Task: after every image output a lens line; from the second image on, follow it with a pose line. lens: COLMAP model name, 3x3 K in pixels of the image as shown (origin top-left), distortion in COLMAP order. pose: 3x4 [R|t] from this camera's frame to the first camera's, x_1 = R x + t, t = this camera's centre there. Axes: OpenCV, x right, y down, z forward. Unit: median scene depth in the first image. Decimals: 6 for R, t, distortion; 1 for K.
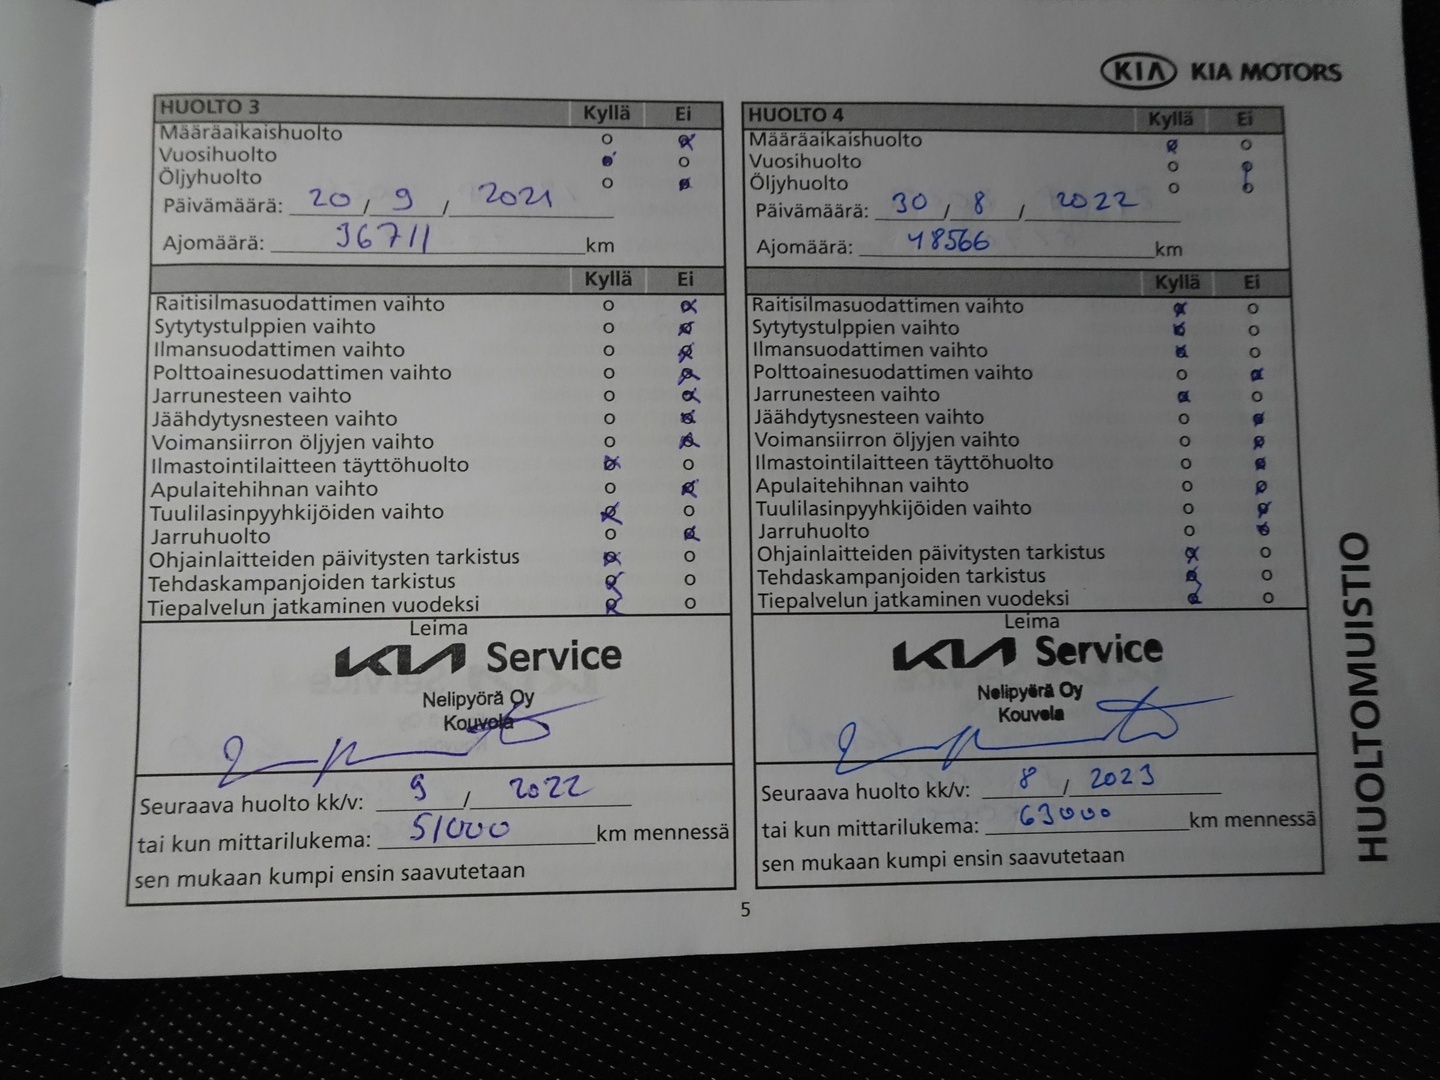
lens RADIAL K [[988.1, 0, 720.0], [0, 988.1, 540.0], [0, 0, 1]] dist [0.060212, 0.000205]
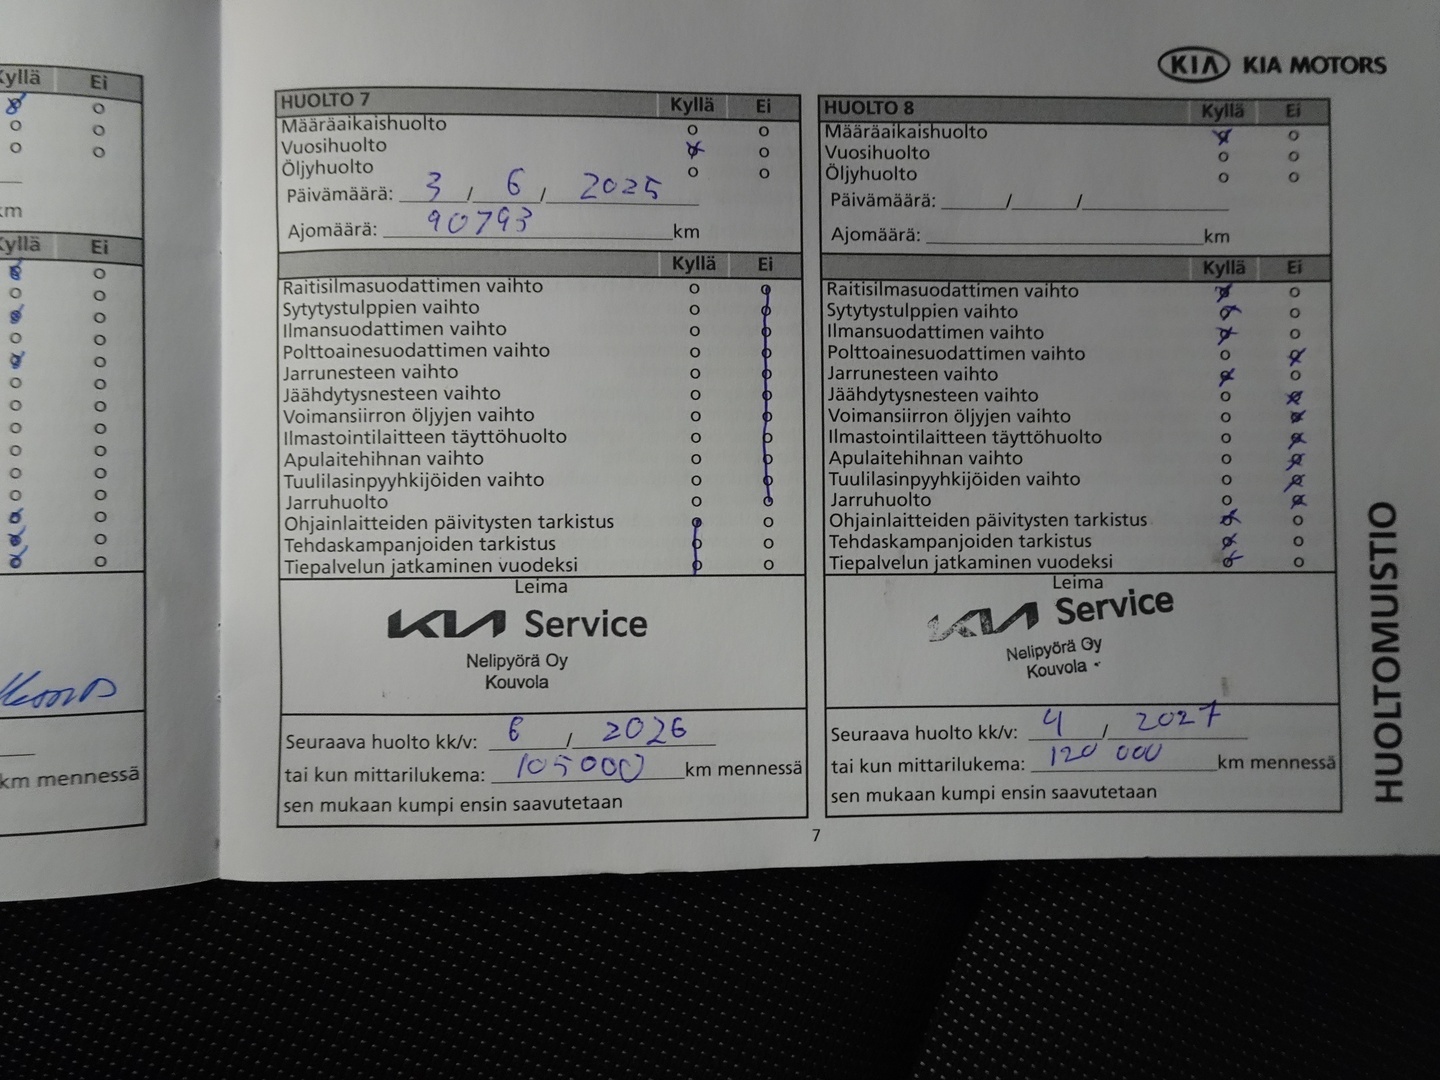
lens RADIAL K [[1013.0, 0, 720.0], [0, 1013.0, 540.0], [0, 0, 1]] dist [0.164822, 0.000339]
pose [[0.996260, 0.001754, -0.086391, 0.014220], [0.001679, 0.999213, 0.039640, -0.009244], [0.086393, -0.039636, 0.995472, -0.137185]]
